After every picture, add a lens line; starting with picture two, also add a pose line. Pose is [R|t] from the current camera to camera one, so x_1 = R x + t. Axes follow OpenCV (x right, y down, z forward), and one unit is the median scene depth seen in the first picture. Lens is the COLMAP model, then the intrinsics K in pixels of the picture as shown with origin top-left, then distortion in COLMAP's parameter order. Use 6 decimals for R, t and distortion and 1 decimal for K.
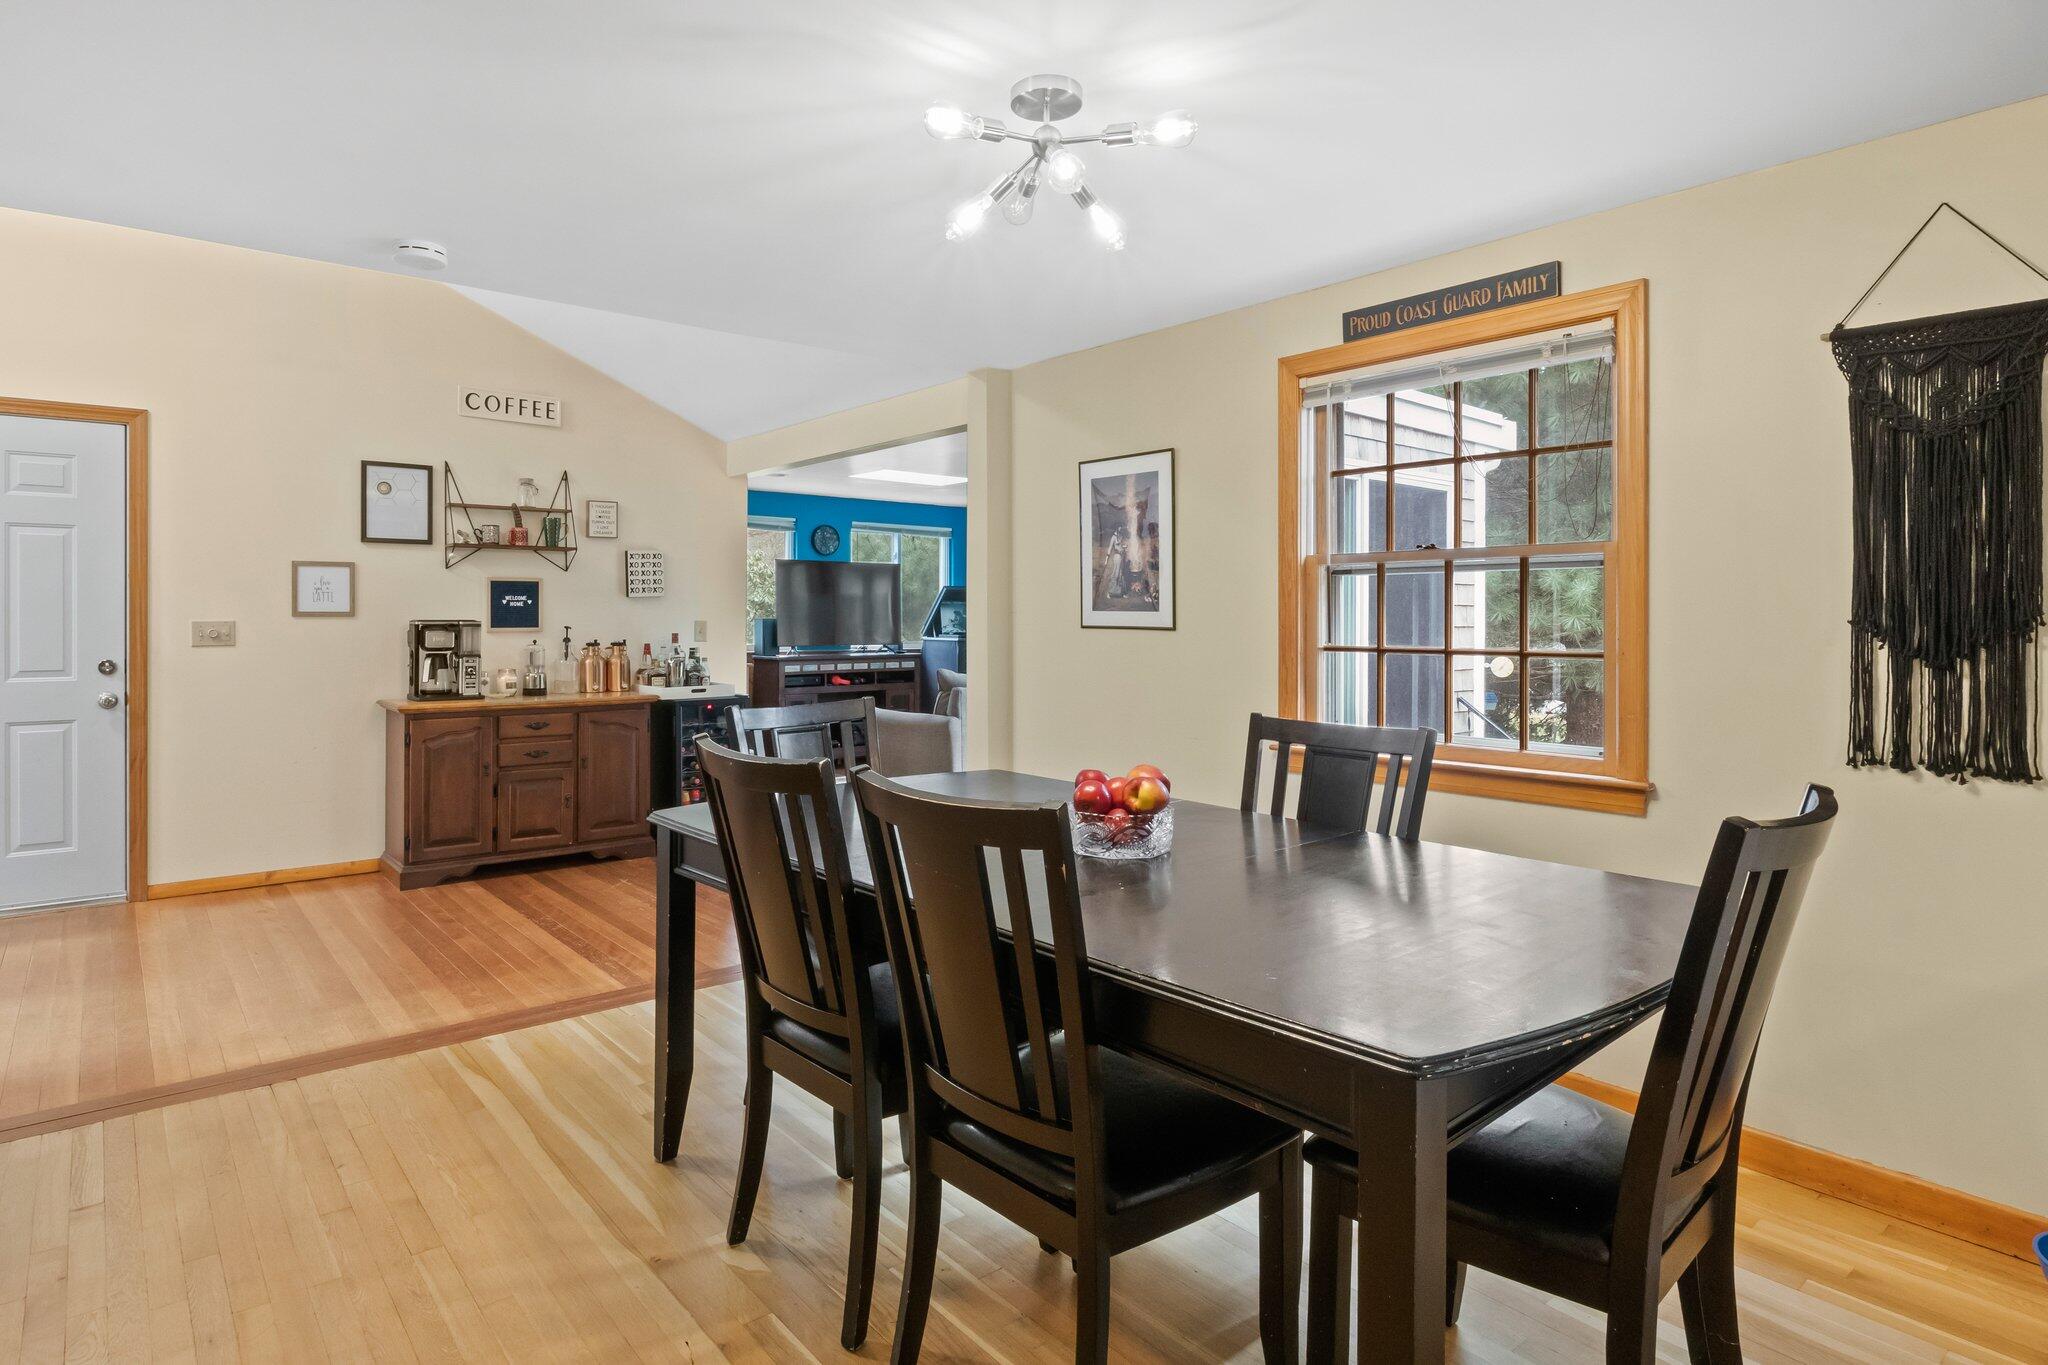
lens RADIAL K [[1084.7, 0, 978.0], [0, 1084.7, 631.0], [0, 0, 1]] dist [-0.011880, 0.001550]
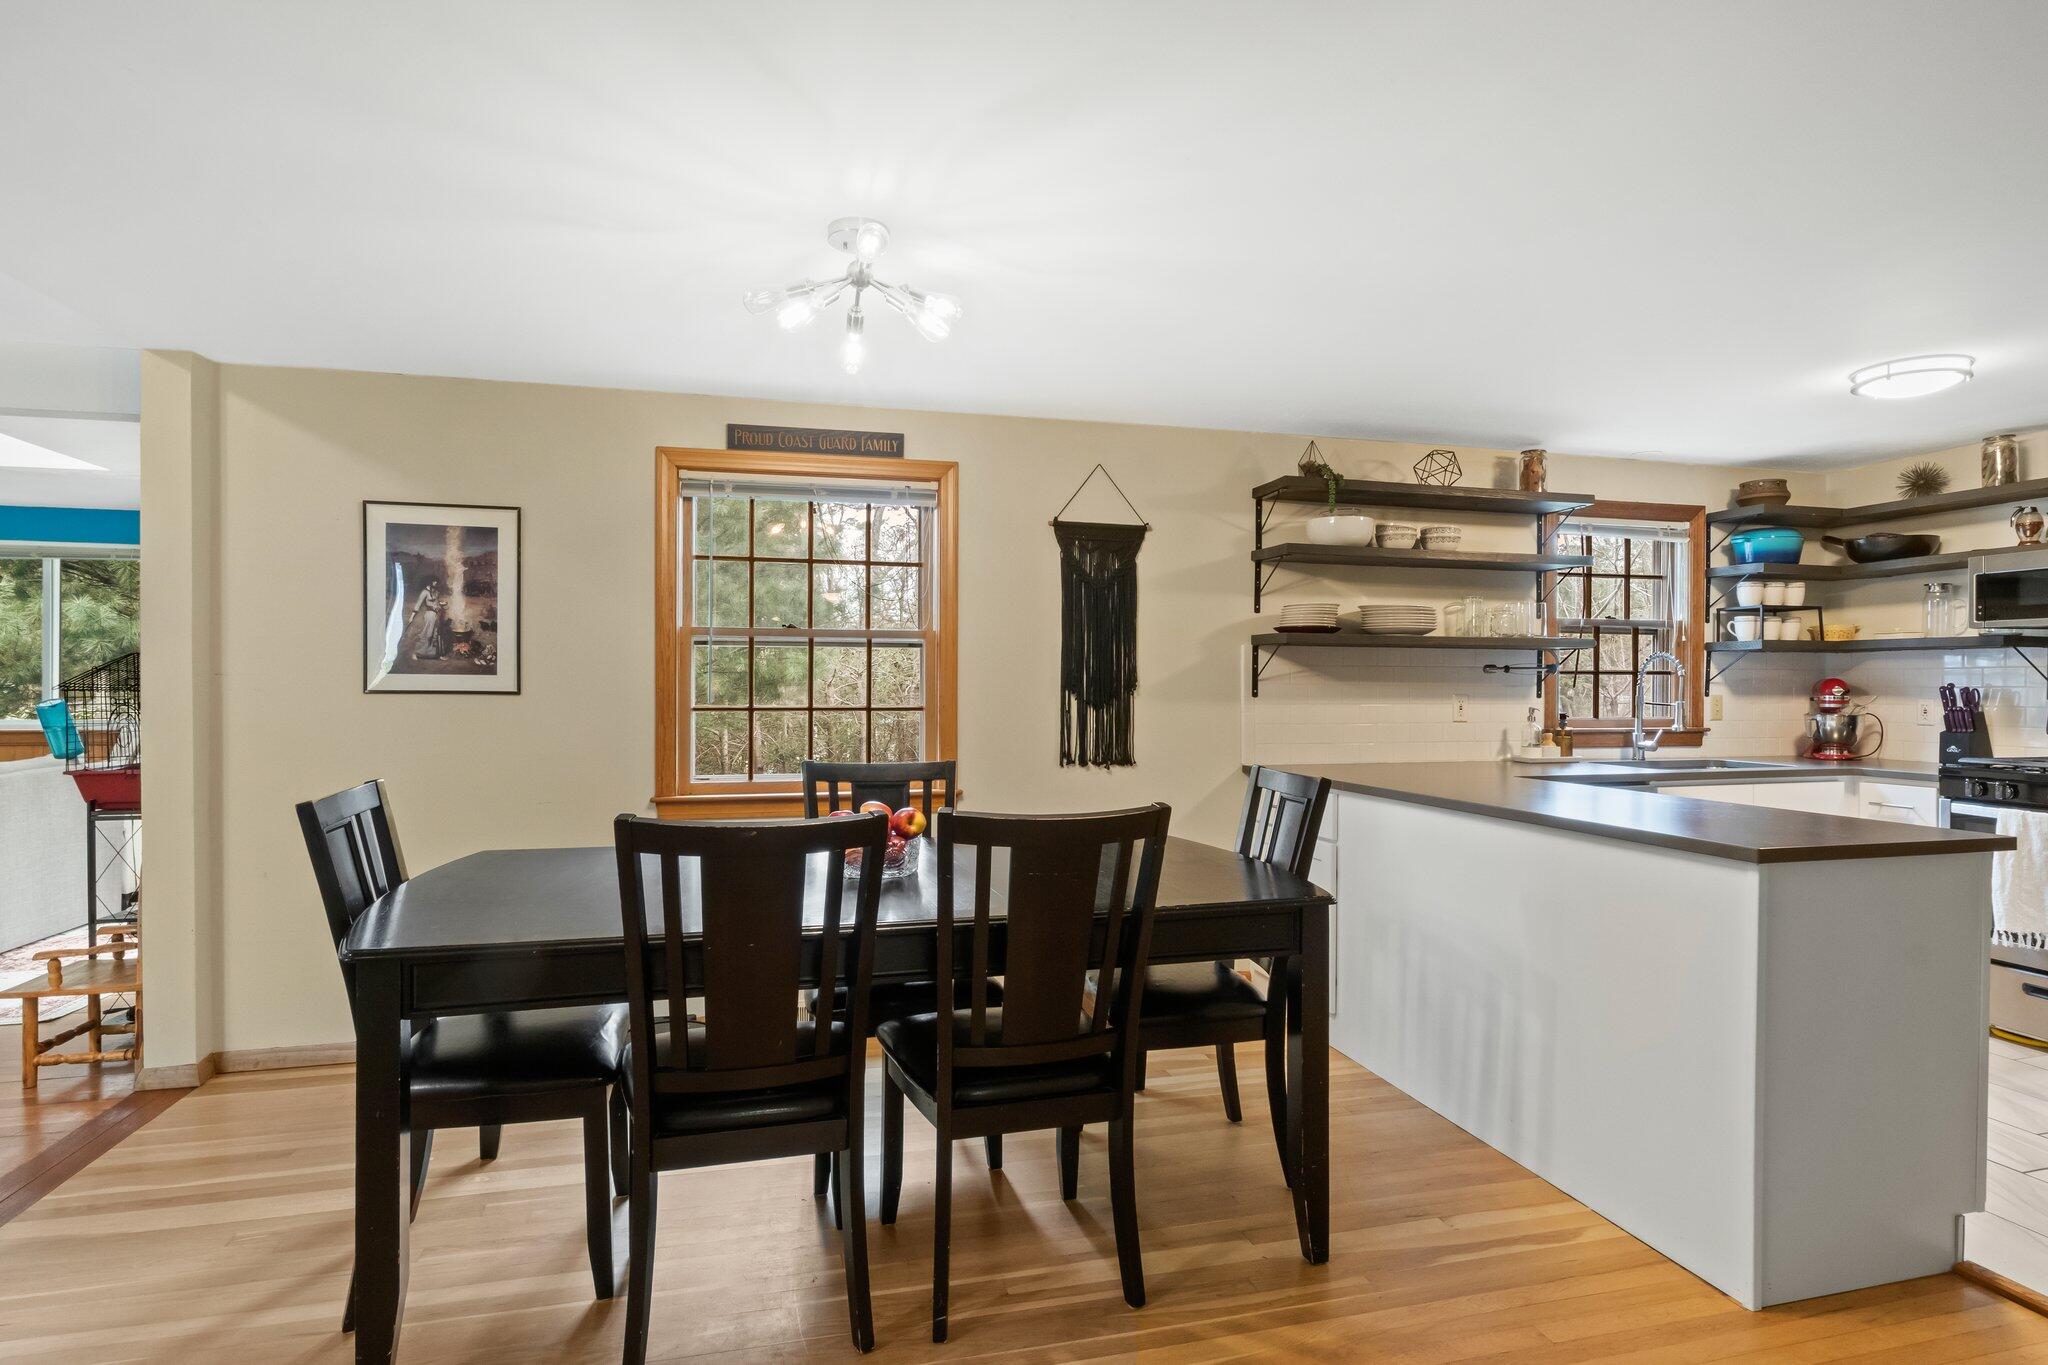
lens RADIAL K [[1084.7, 0, 1041.6], [0, 1084.7, 676.6], [0, 0, 1]] dist [-0.011880, 0.001550]
pose [[0.410170, 0.007077, 0.911982, -0.371100], [0.010337, 0.999870, -0.012408, -0.000057], [-0.911951, 0.014516, 0.410043, 0.129991]]
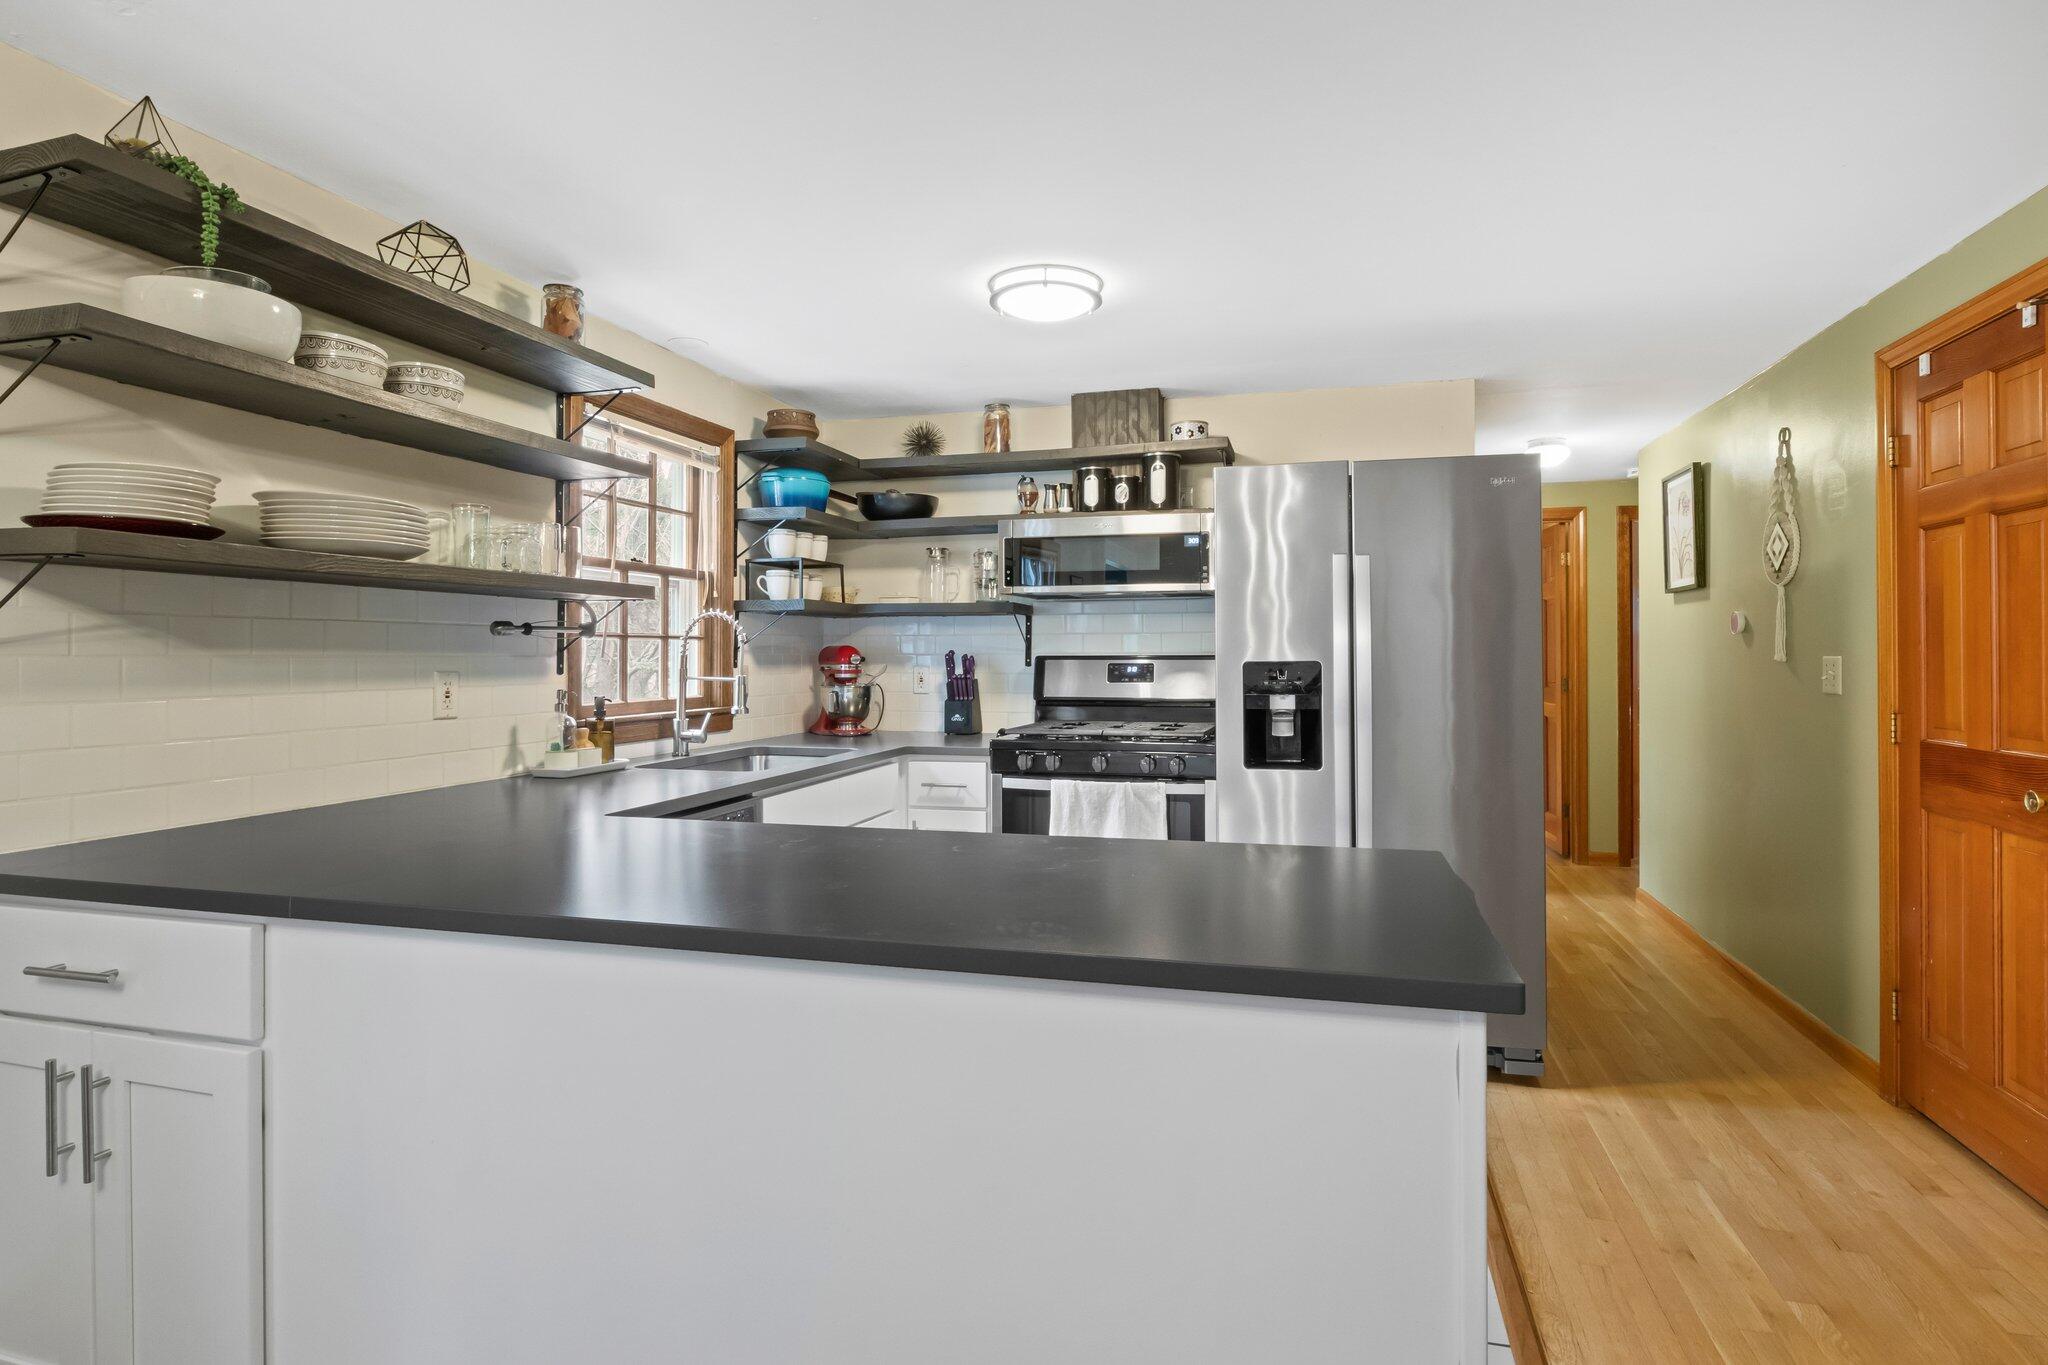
lens RADIAL K [[1031.6, 0, 1034.2], [0, 1031.6, 647.3], [0, 0, 1]] dist [-0.009094, 0.003138]
pose [[-0.585669, 0.006551, 0.810523, 0.012048], [0.014670, 0.999889, 0.002518, -0.001448], [-0.810417, 0.013365, -0.585701, 0.239081]]
